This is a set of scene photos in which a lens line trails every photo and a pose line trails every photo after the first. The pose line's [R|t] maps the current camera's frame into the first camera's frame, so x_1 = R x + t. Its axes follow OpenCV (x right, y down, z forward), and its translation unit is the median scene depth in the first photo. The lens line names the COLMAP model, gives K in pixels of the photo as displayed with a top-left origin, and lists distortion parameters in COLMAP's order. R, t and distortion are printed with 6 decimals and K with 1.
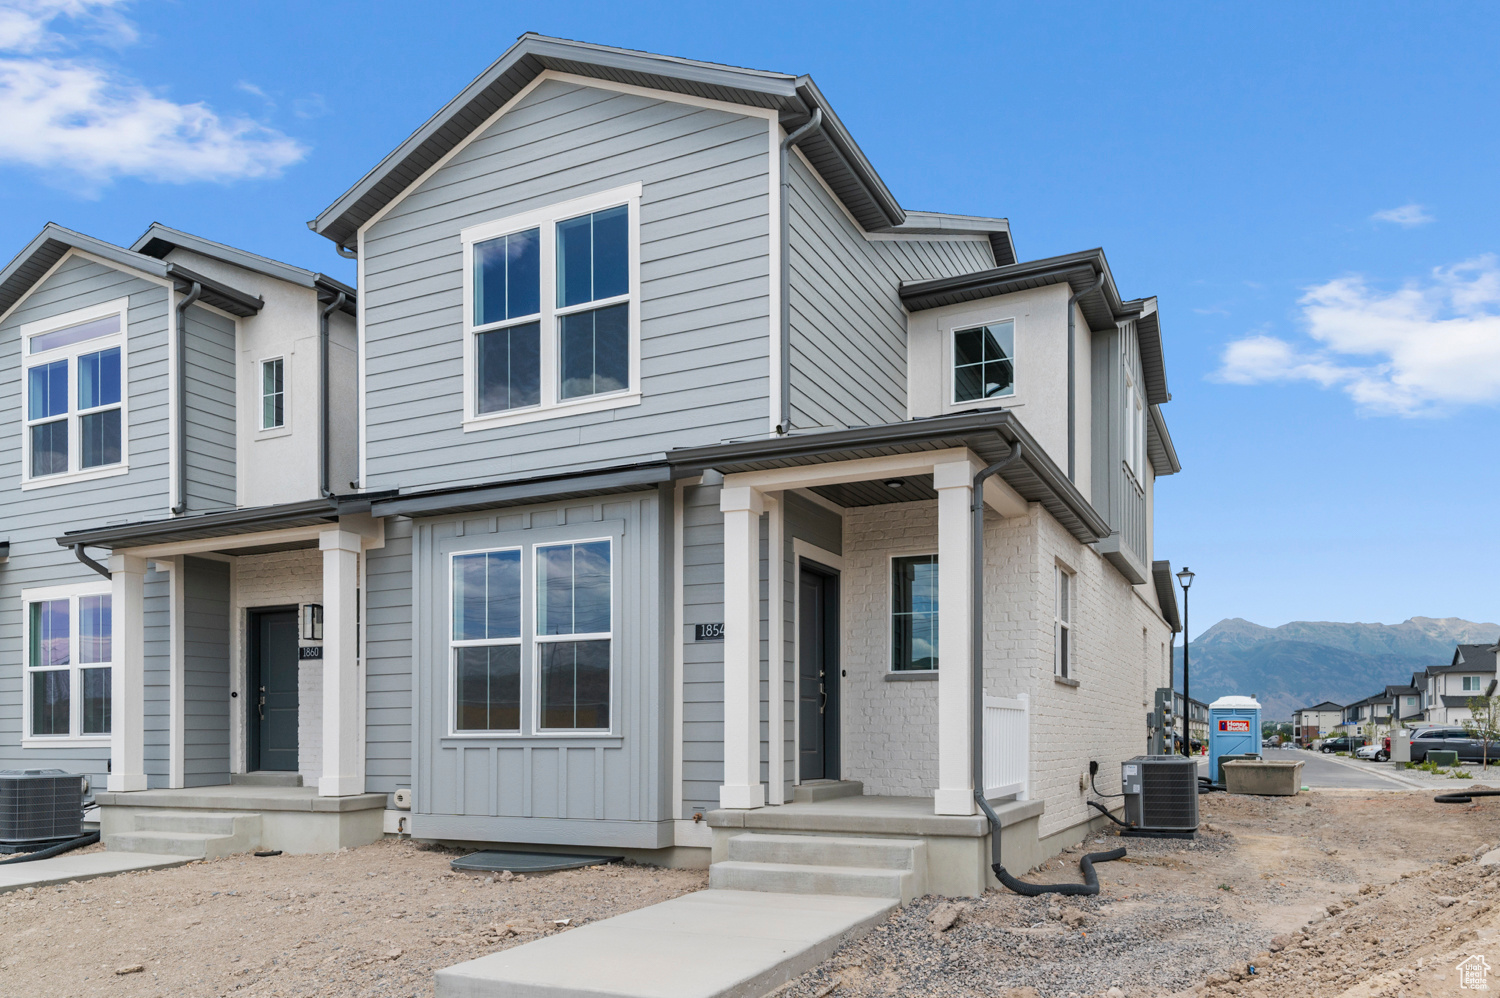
lens RADIAL K [[1054.5, 0, 753.6], [0, 1054.5, 631.8], [0, 0, 1]] dist [0.037598, 0.000827]
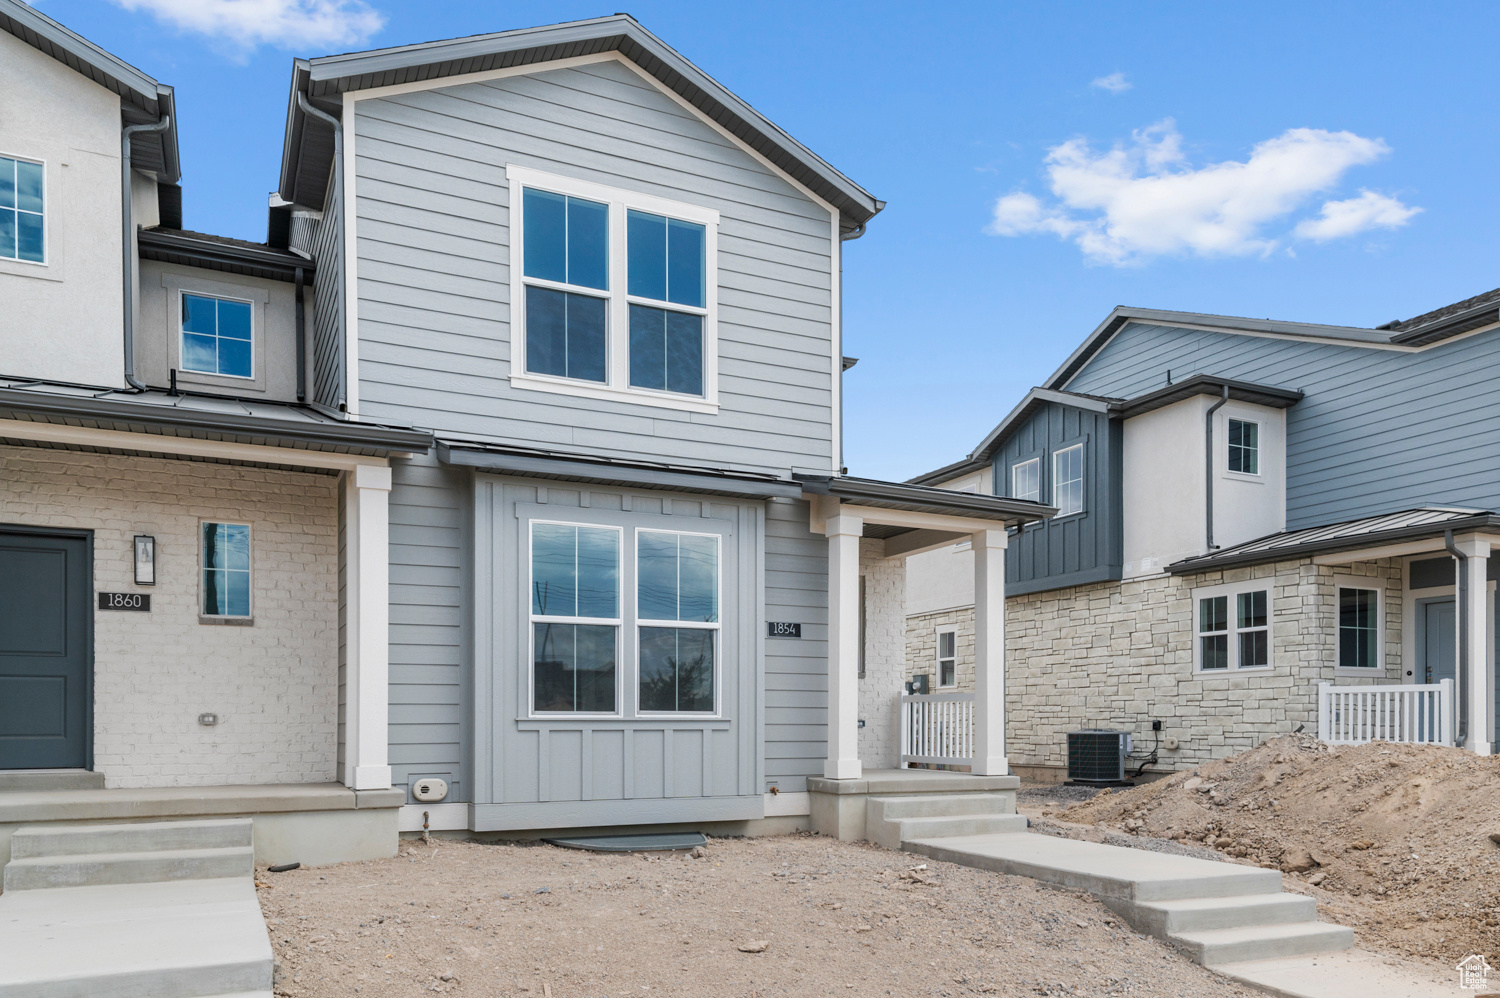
lens RADIAL K [[1107.2, 0, 745.1], [0, 1107.2, 606.4], [0, 0, 1]] dist [0.040001, -0.000845]
pose [[0.623411, 0.087889, 0.776939, -0.938849], [-0.077716, 0.995707, -0.050278, 0.036097], [-0.778023, -0.029037, 0.627565, 0.248887]]
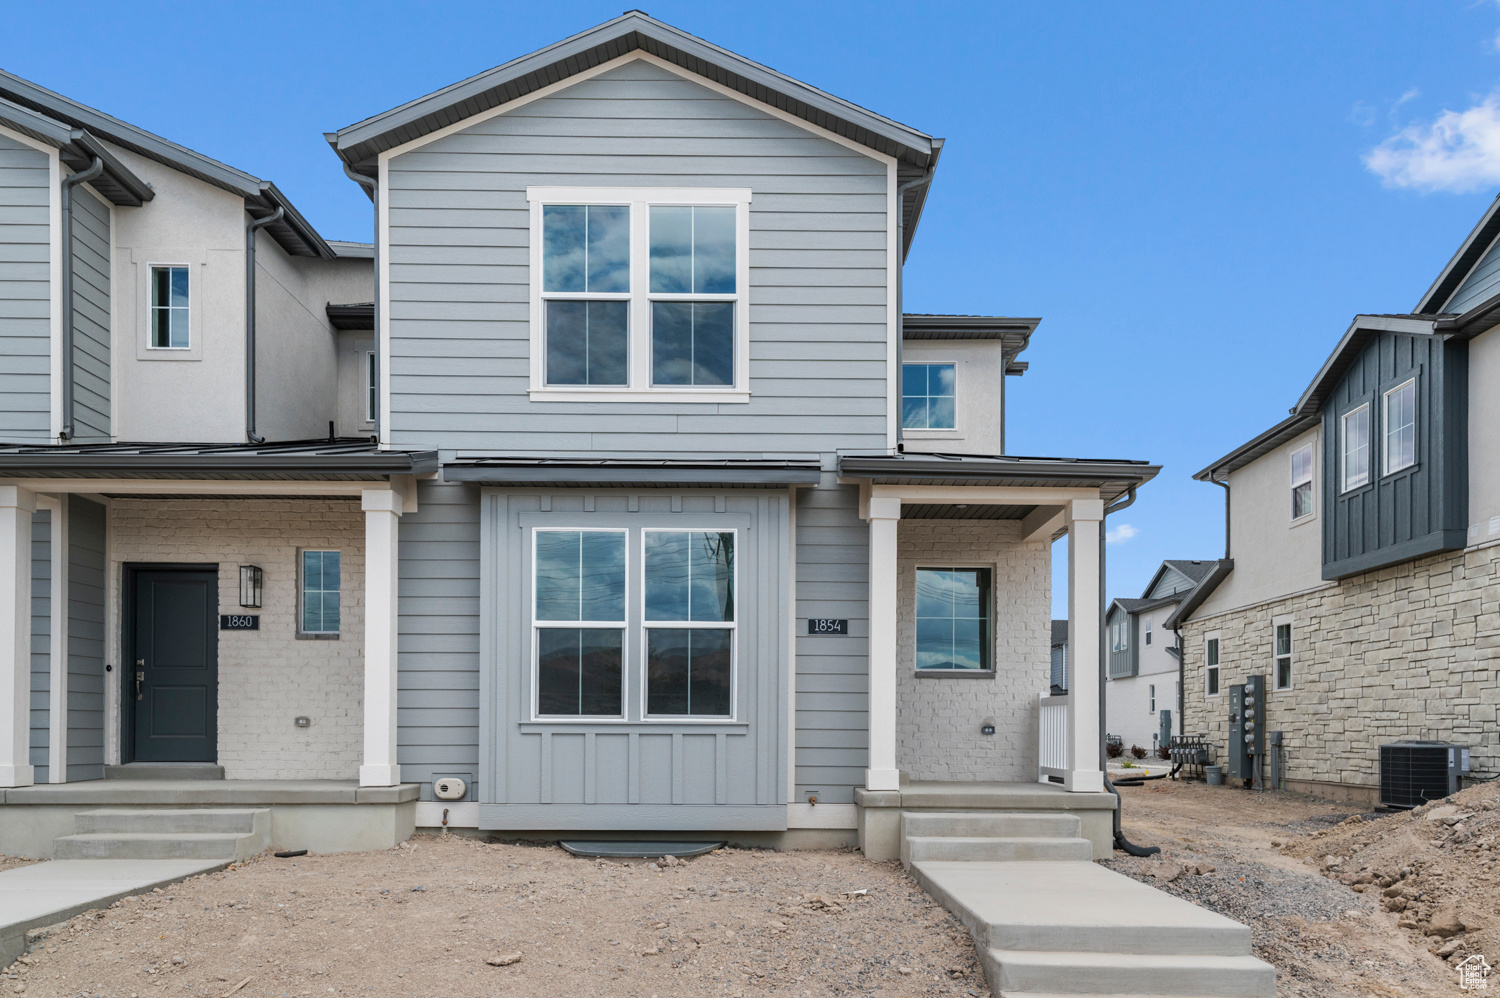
lens RADIAL K [[1108.6, 0, 751.5], [0, 1108.6, 611.6], [0, 0, 1]] dist [0.043411, -0.000960]
pose [[0.899620, 0.057738, 0.432840, -0.550907], [-0.052287, 0.998332, -0.024498, 0.014977], [-0.433533, -0.000593, 0.901138, 0.017828]]
